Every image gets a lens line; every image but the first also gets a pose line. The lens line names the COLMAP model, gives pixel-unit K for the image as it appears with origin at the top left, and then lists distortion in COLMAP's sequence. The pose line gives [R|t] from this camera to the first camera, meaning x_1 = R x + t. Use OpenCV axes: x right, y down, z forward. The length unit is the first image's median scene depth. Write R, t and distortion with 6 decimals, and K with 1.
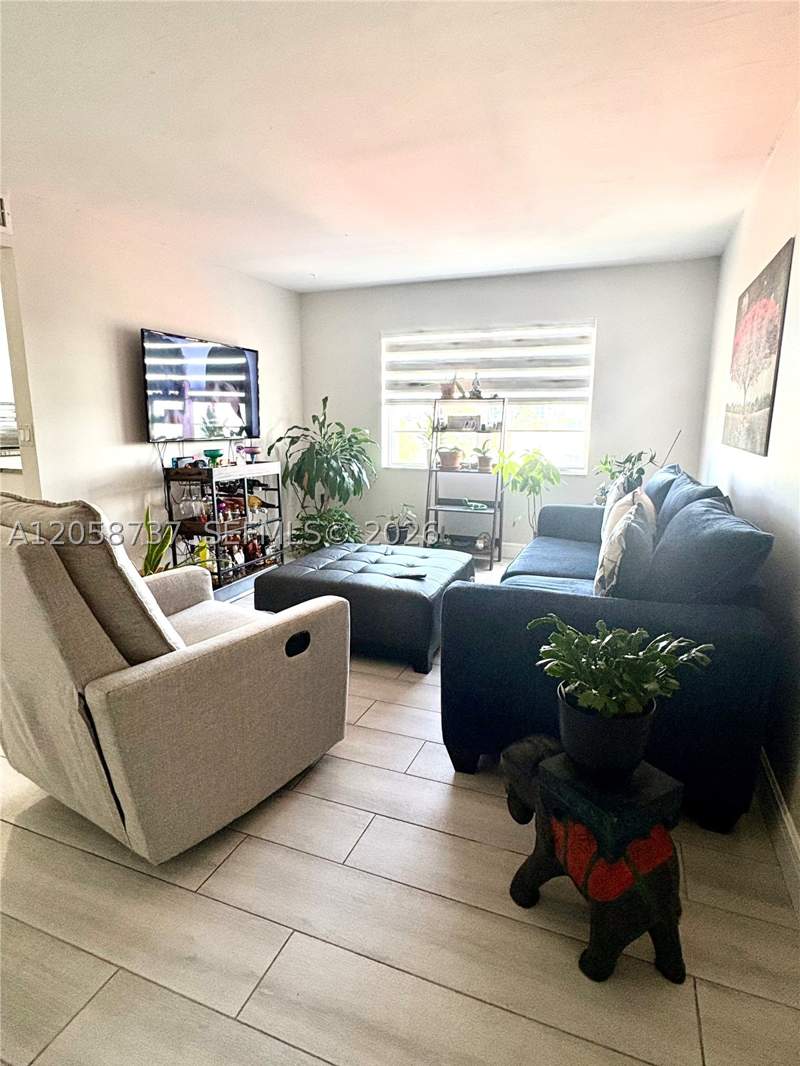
lens RADIAL K [[581.3, 0, 400.0], [0, 581.3, 533.0], [0, 0, 1]] dist [0.001196, -0.000050]
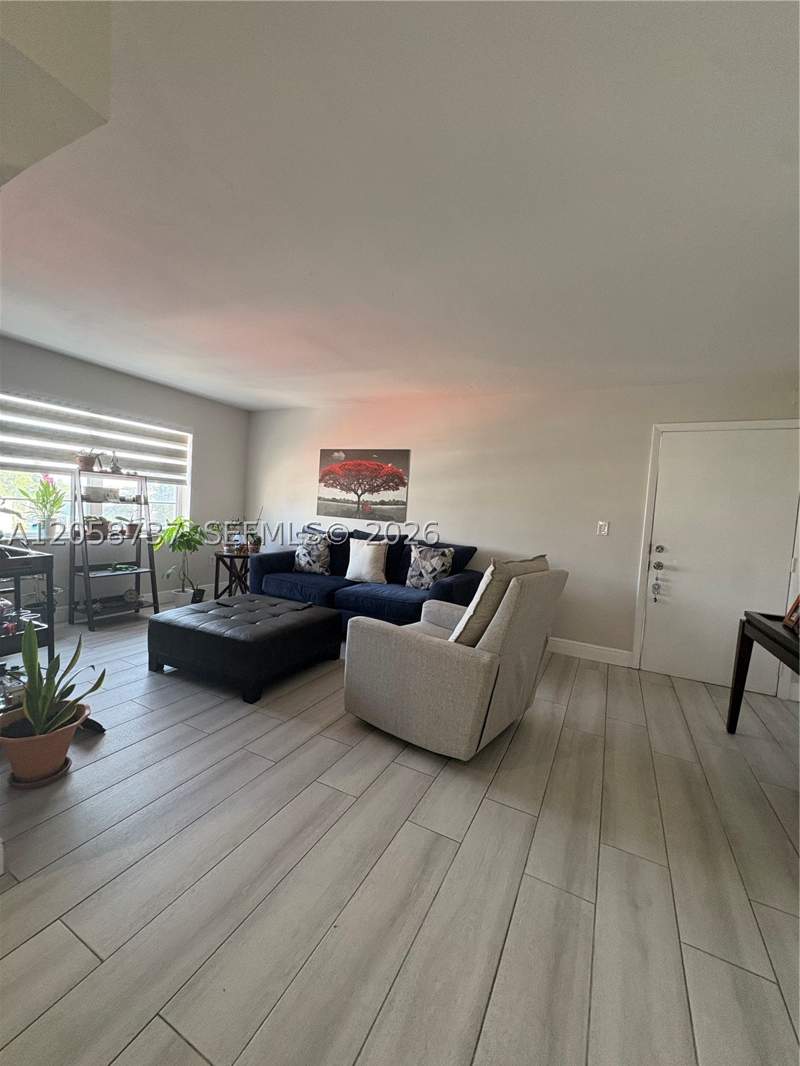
lens RADIAL K [[425.2, 0, 400.0], [0, 425.2, 533.0], [0, 0, 1]] dist [-0.000848, -0.000110]
pose [[0.097314, -0.055972, 0.993679, -0.652278], [0.127447, 0.990898, 0.043334, -0.082068], [-0.987060, 0.122424, 0.103561, 0.380692]]
